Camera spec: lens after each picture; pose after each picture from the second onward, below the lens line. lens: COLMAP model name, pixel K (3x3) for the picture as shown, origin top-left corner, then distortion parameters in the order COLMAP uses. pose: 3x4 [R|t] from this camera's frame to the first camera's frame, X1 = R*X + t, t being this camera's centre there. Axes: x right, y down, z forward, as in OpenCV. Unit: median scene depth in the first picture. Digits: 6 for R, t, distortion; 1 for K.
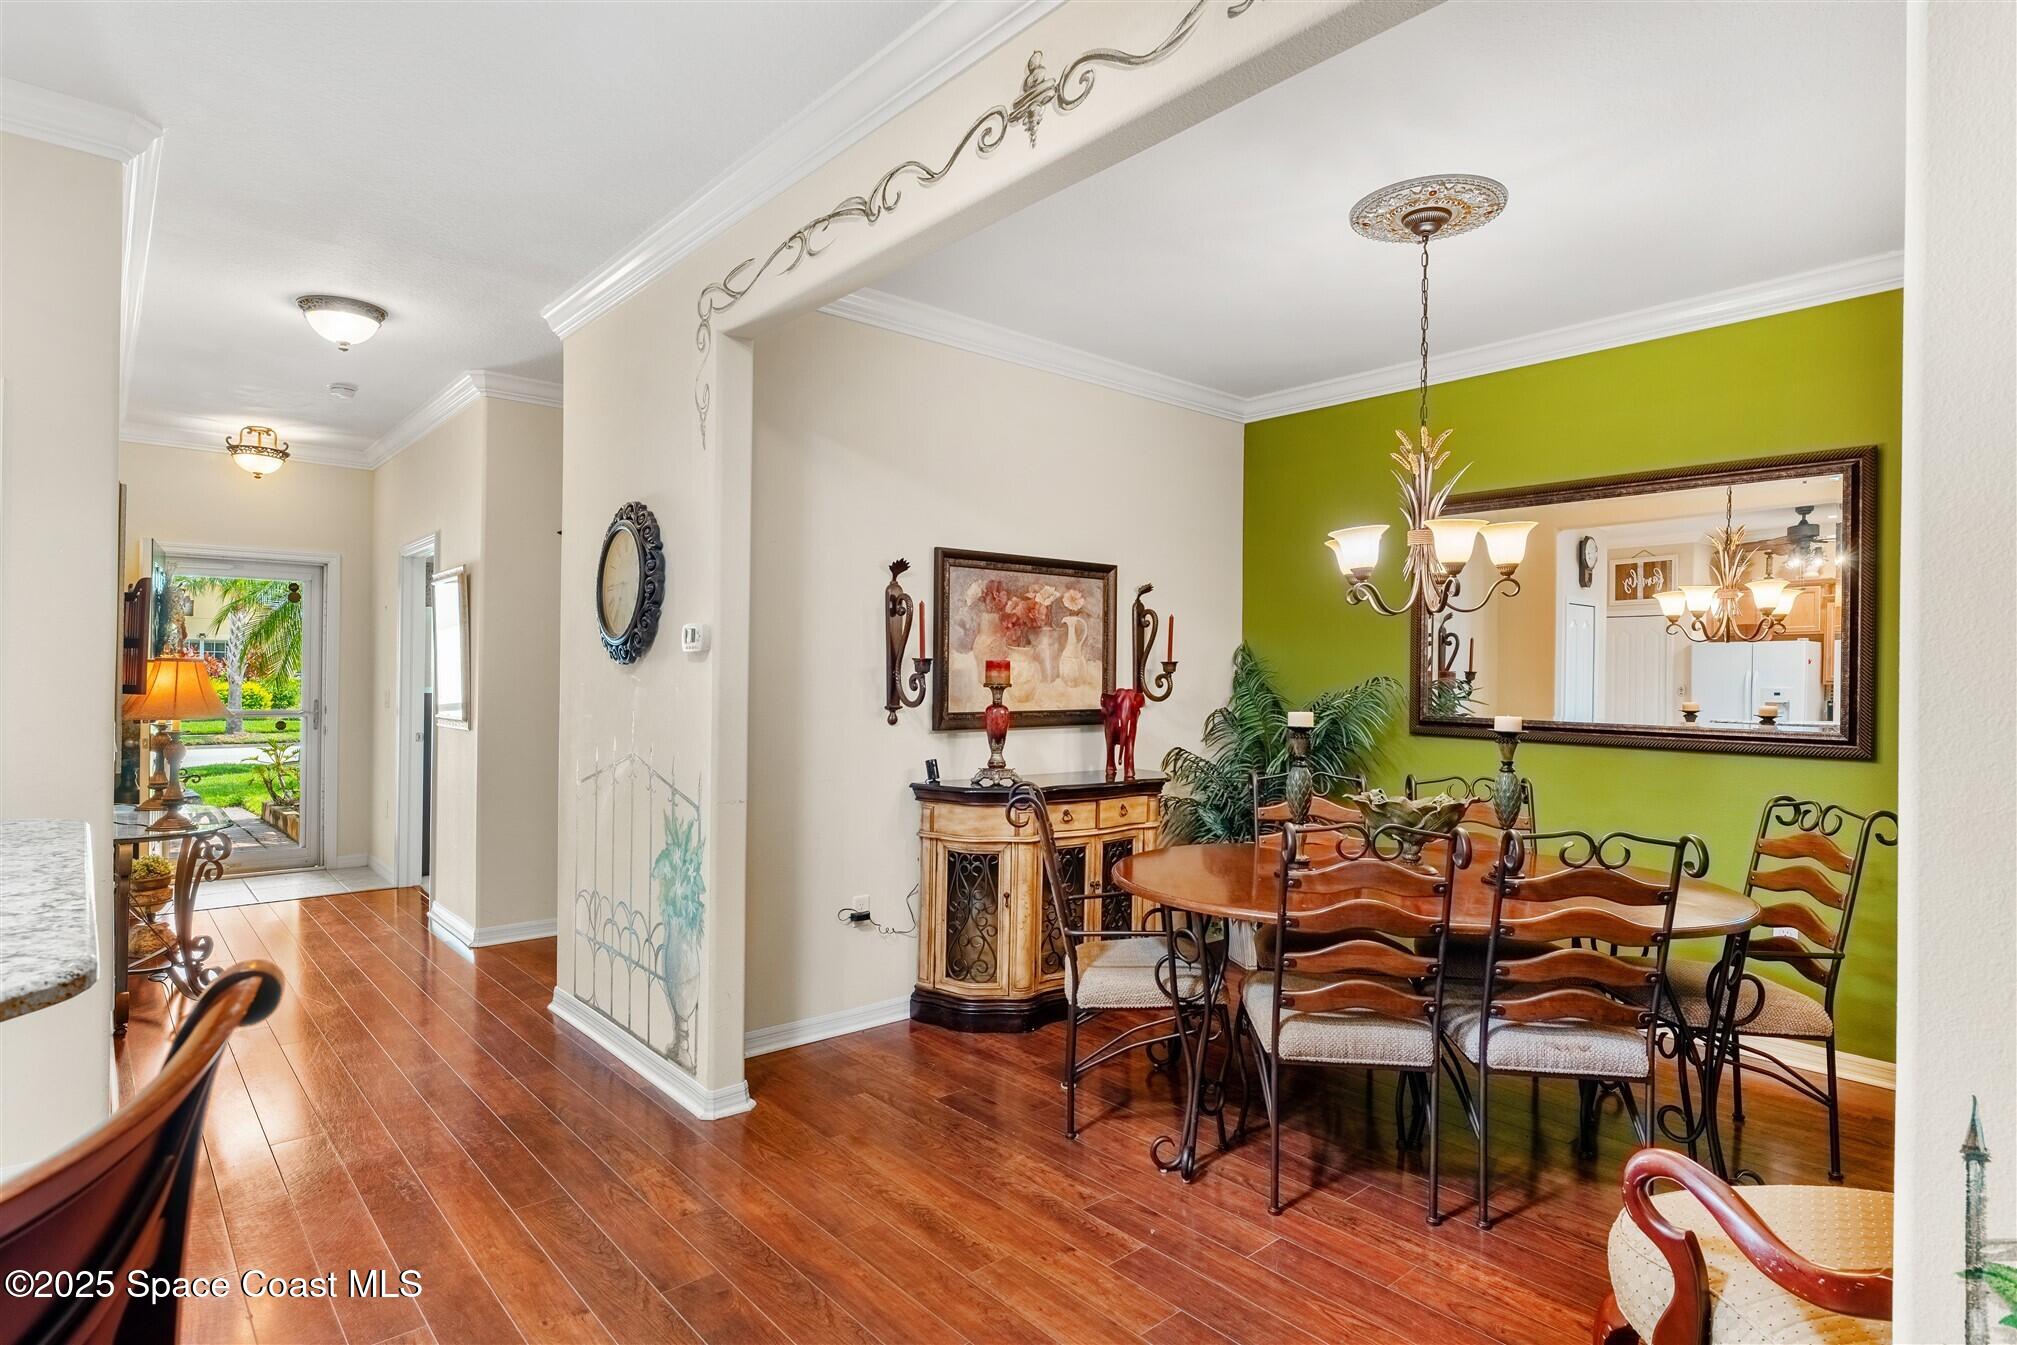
lens RADIAL K [[1050.6, 0, 991.5], [0, 1050.6, 669.6], [0, 0, 1]] dist [-0.003371, 0.001195]
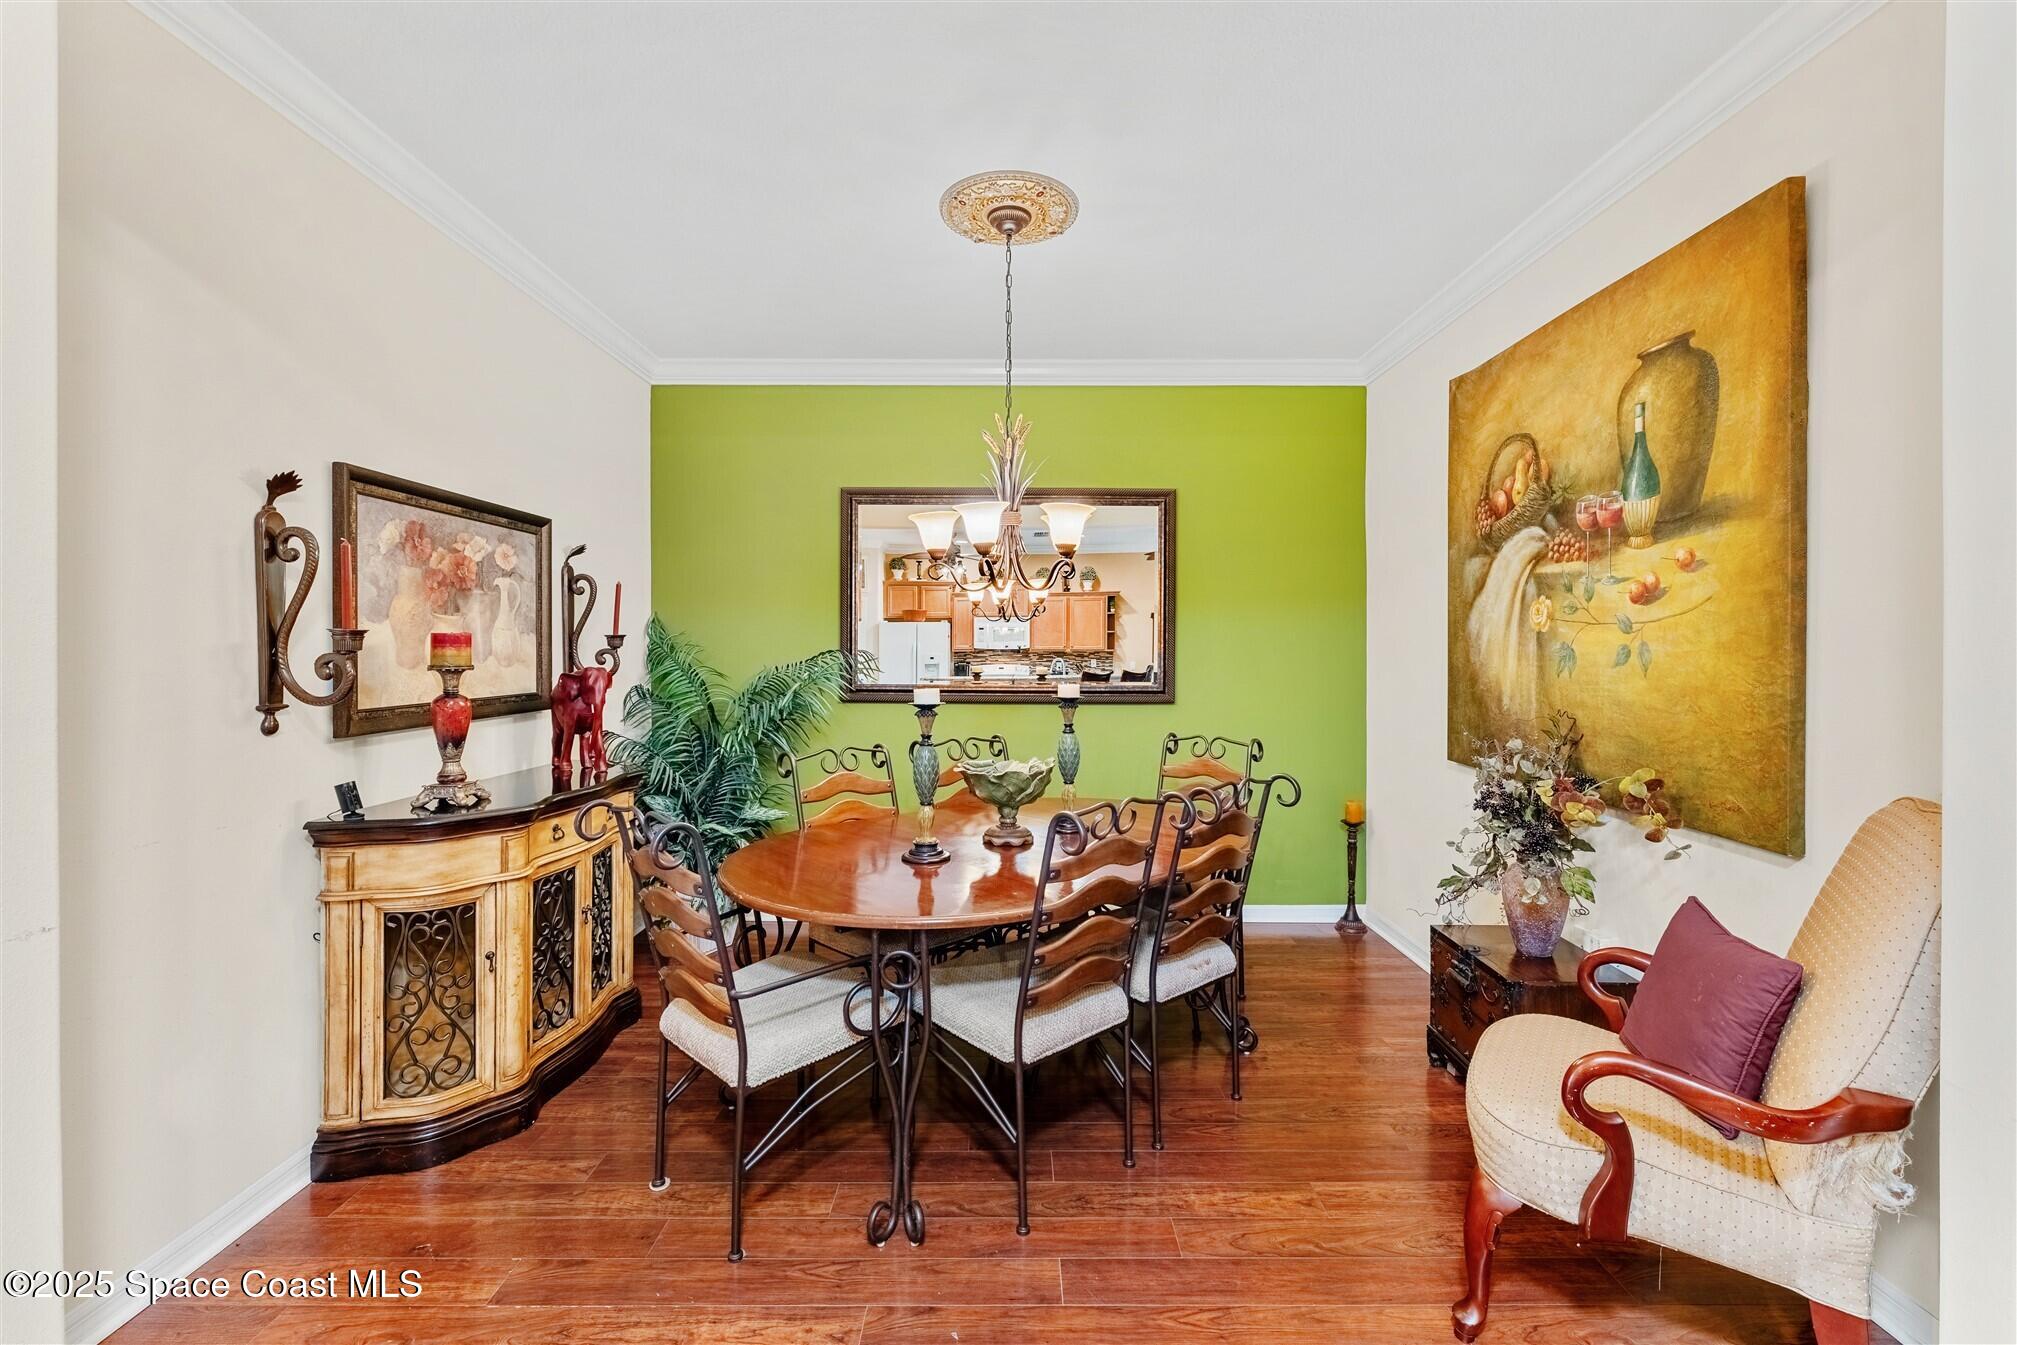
lens RADIAL K [[863.1, 0, 1004.9], [0, 863.1, 655.5], [0, 0, 1]] dist [-0.002682, 0.000484]
pose [[0.651837, -0.015397, 0.758203, -0.196894], [0.003262, 0.999842, 0.017500, -0.002385], [-0.758352, -0.008933, 0.651784, 0.332277]]
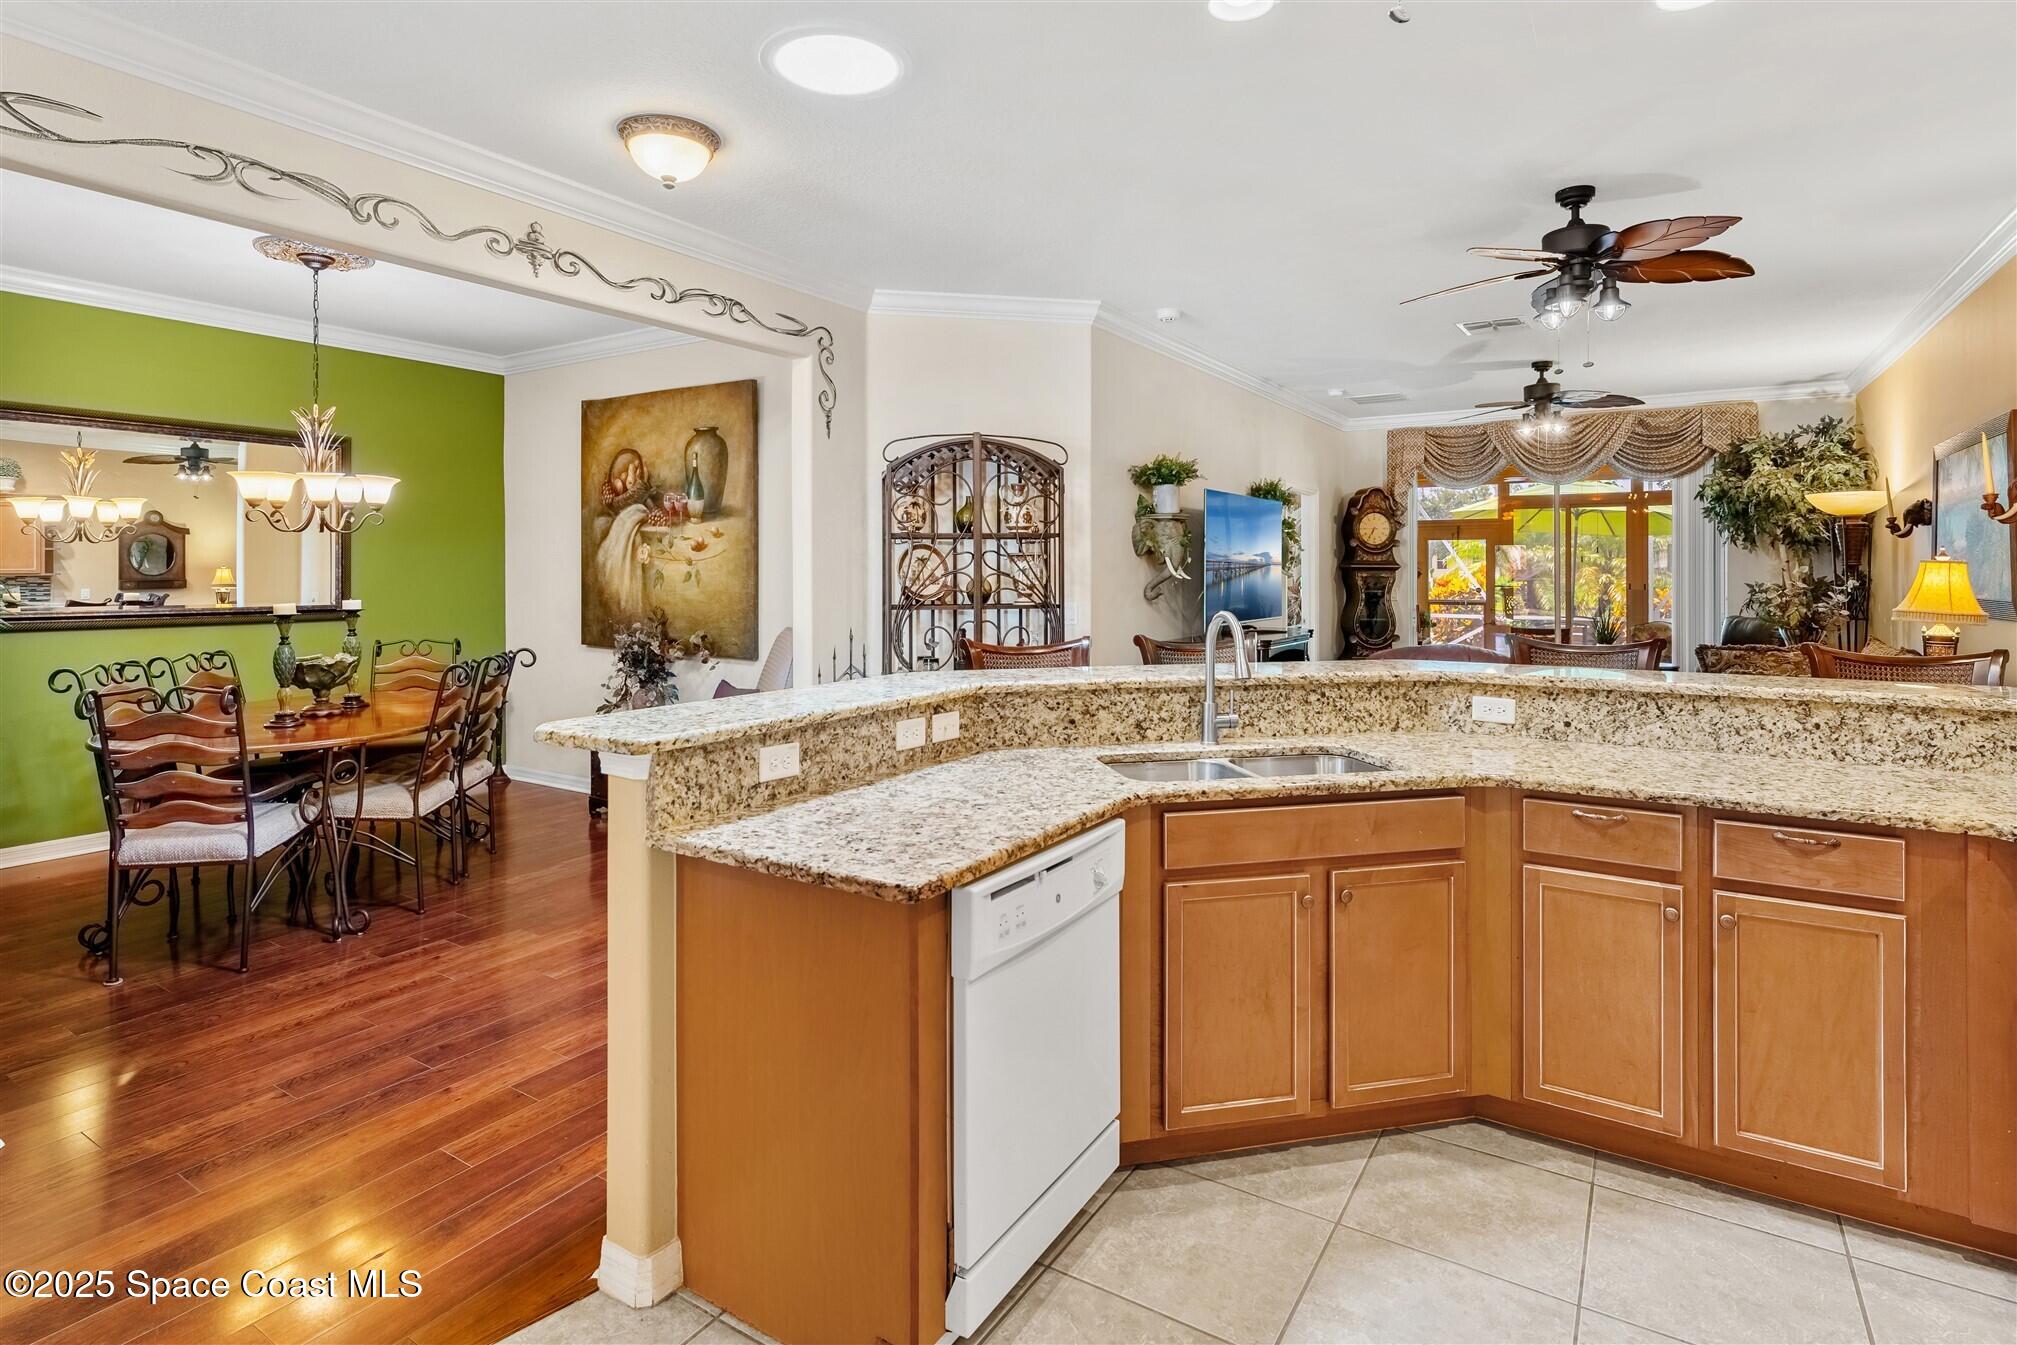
lens RADIAL K [[1050.6, 0, 1021.6], [0, 1050.6, 564.3], [0, 0, 1]] dist [-0.003371, 0.001195]
pose [[-0.294256, -0.006084, 0.955707, -0.964187], [-0.005187, 0.999975, 0.004768, -0.016515], [-0.955713, -0.003554, -0.294280, 0.381790]]
